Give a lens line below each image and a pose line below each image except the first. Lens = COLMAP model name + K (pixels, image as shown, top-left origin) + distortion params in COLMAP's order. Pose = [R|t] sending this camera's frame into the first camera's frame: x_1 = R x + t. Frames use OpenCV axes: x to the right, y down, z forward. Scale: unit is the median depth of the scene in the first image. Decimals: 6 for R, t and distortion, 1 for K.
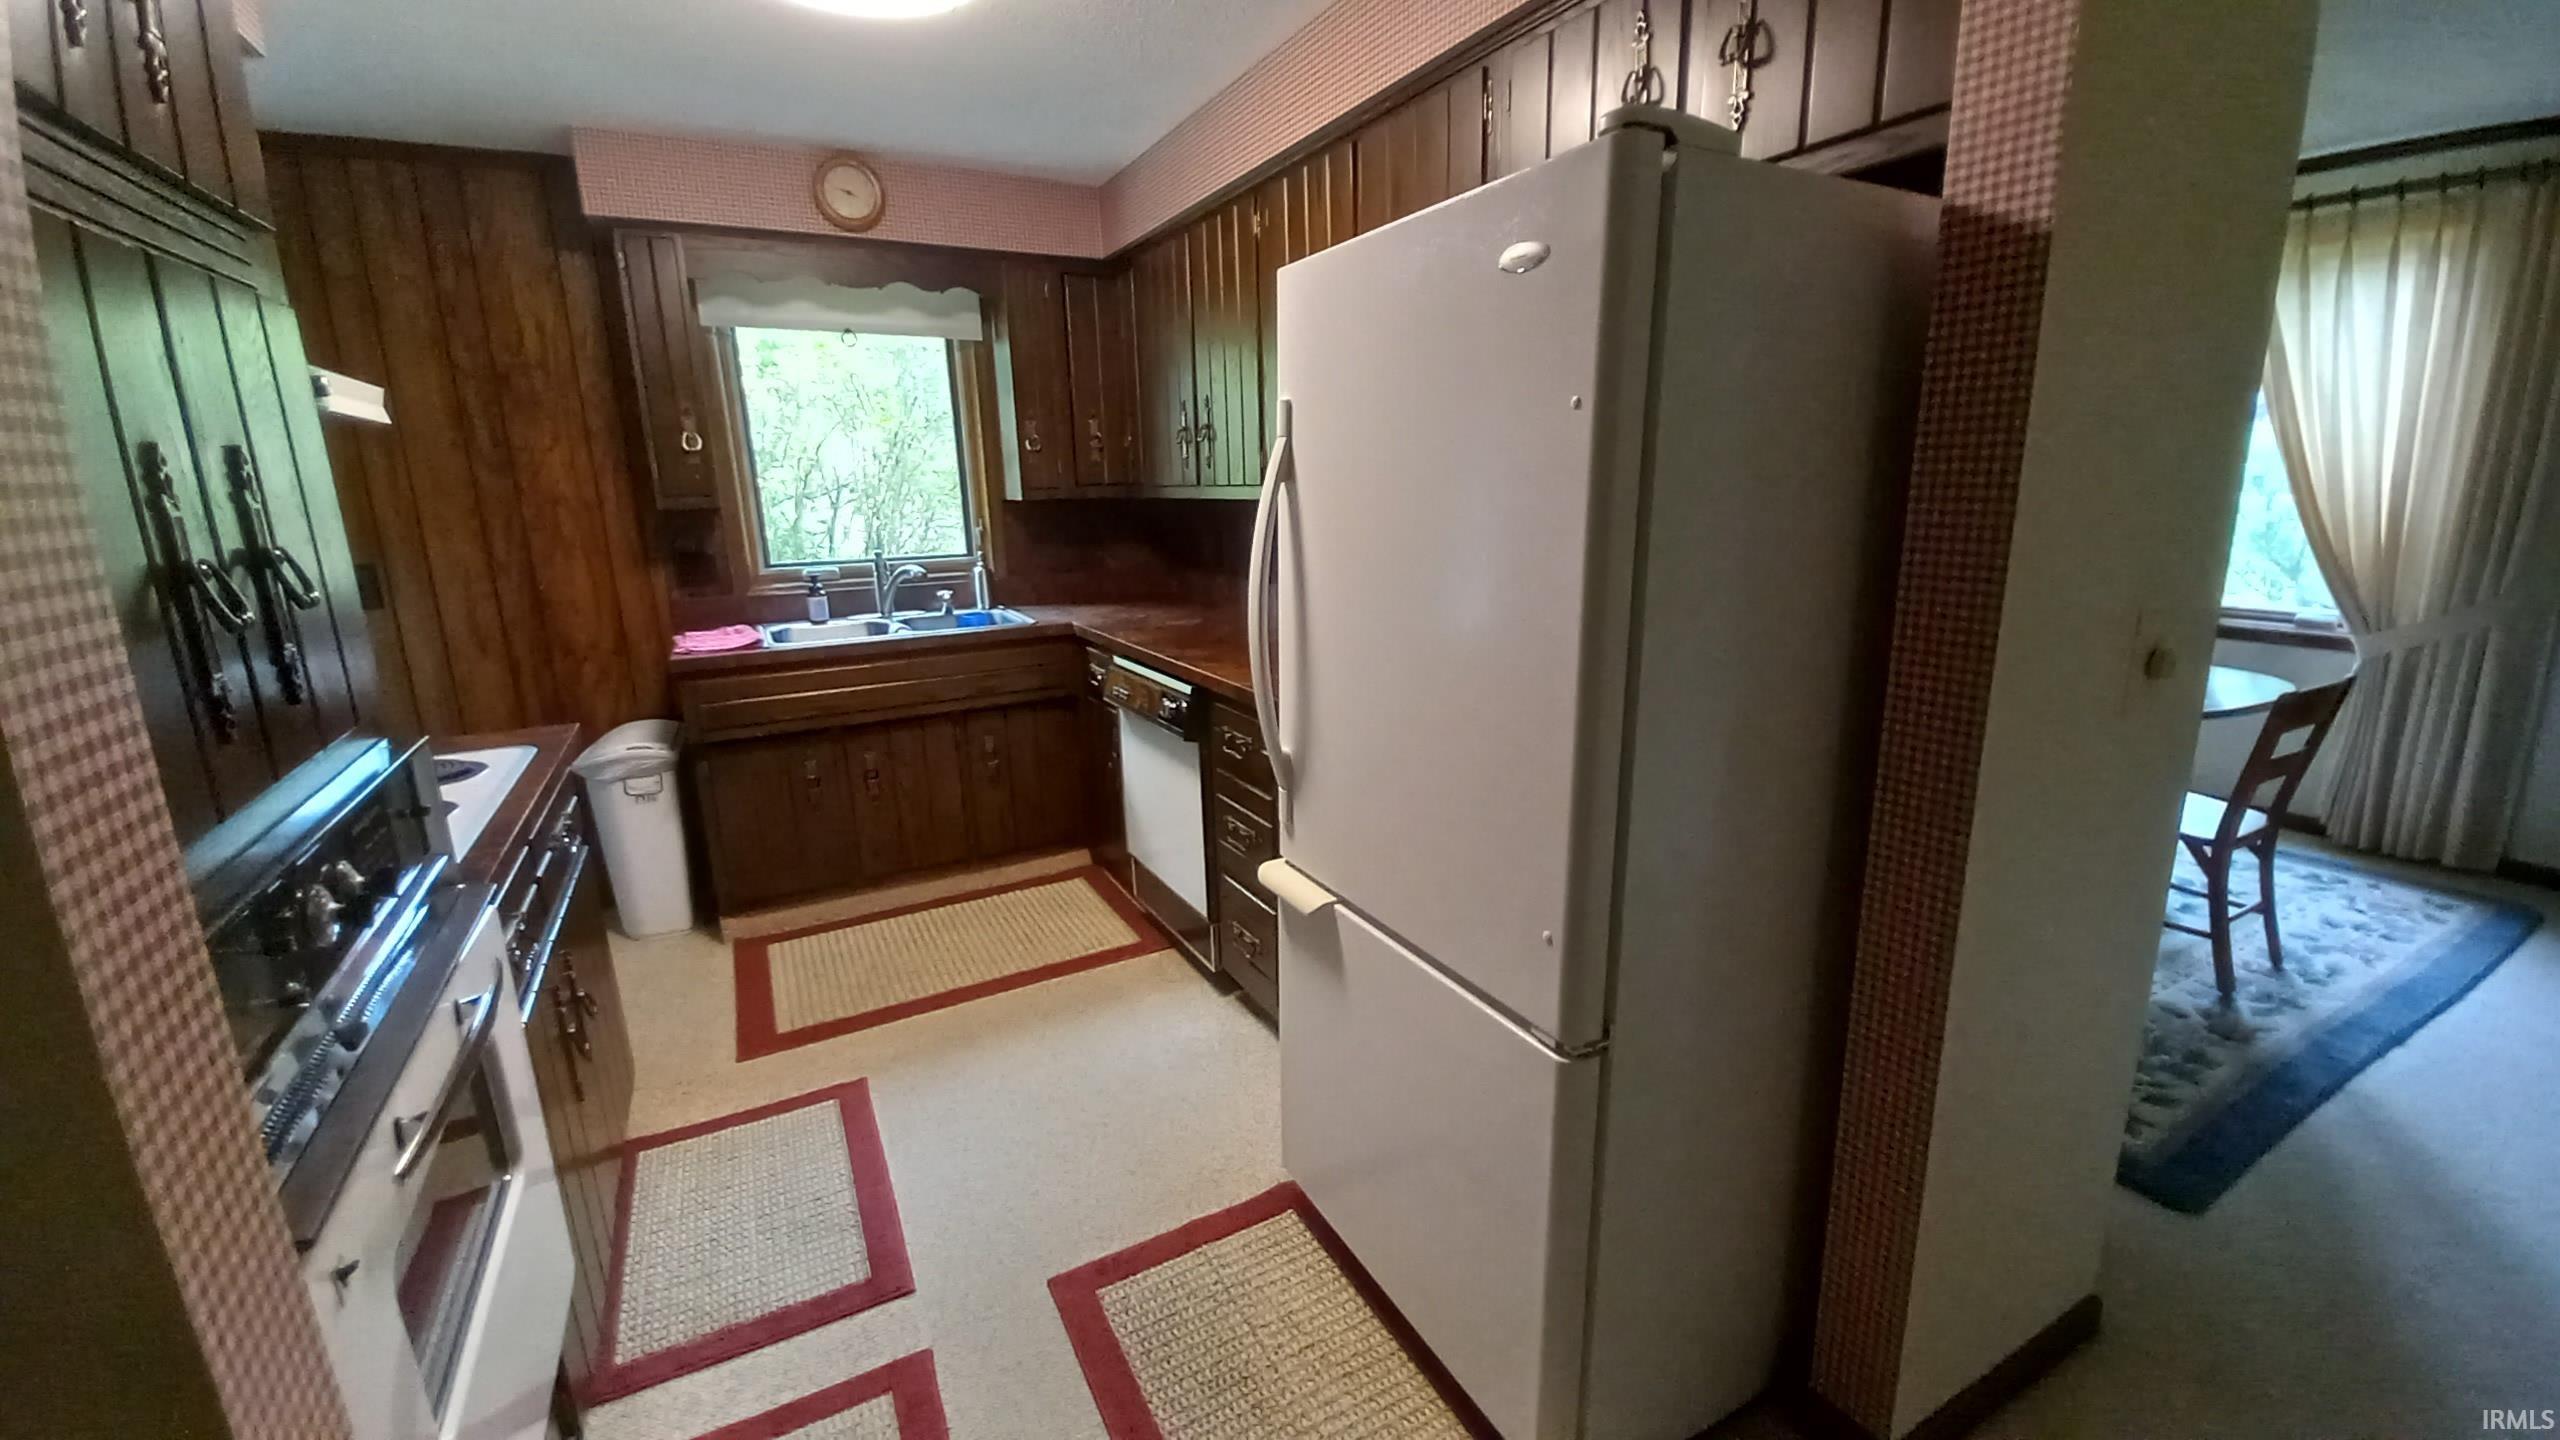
lens RADIAL K [[1022.7, 0, 1317.8], [0, 1022.7, 720.9], [0, 0, 1]] dist [0.003422, -0.011693]
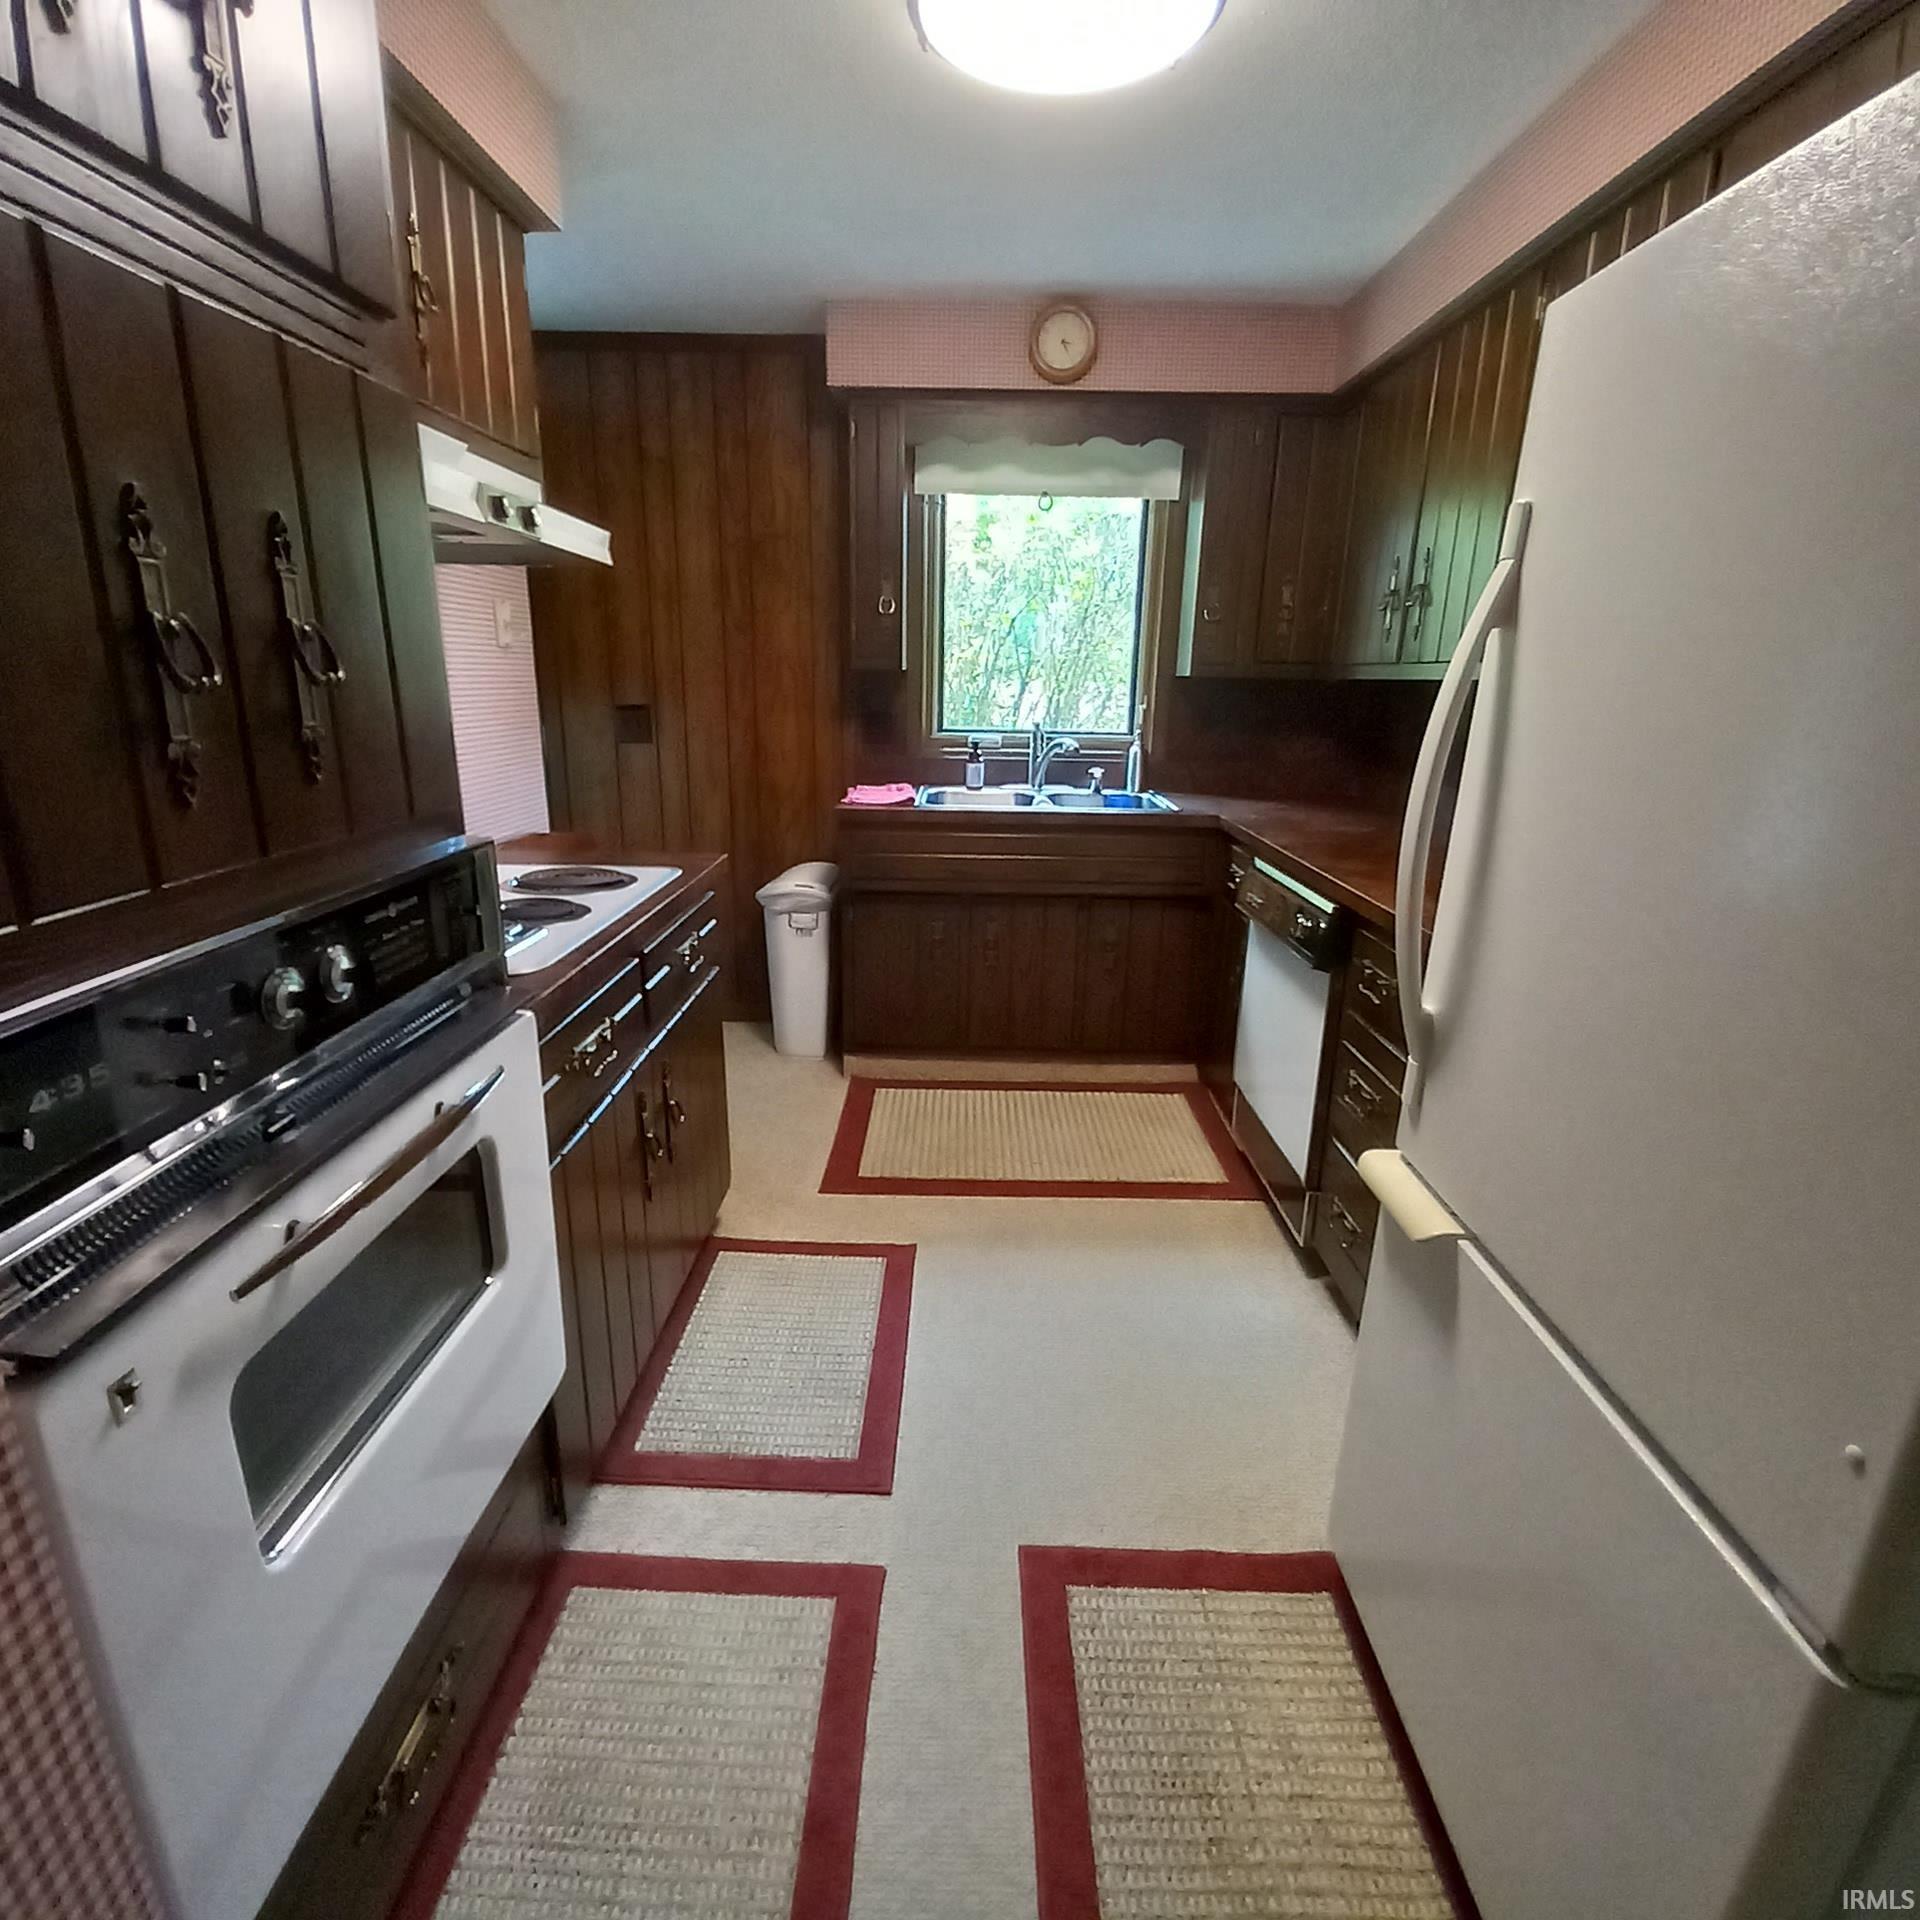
lens RADIAL K [[1018.4, 0, 945.6], [0, 1018.4, 960.2], [0, 0, 1]] dist [0.017176, -0.018037]
pose [[0.856744, 0.174145, -0.485451, 0.011508], [-0.155106, 0.984694, 0.079500, -0.005431], [0.491865, 0.007185, 0.870642, 0.117902]]
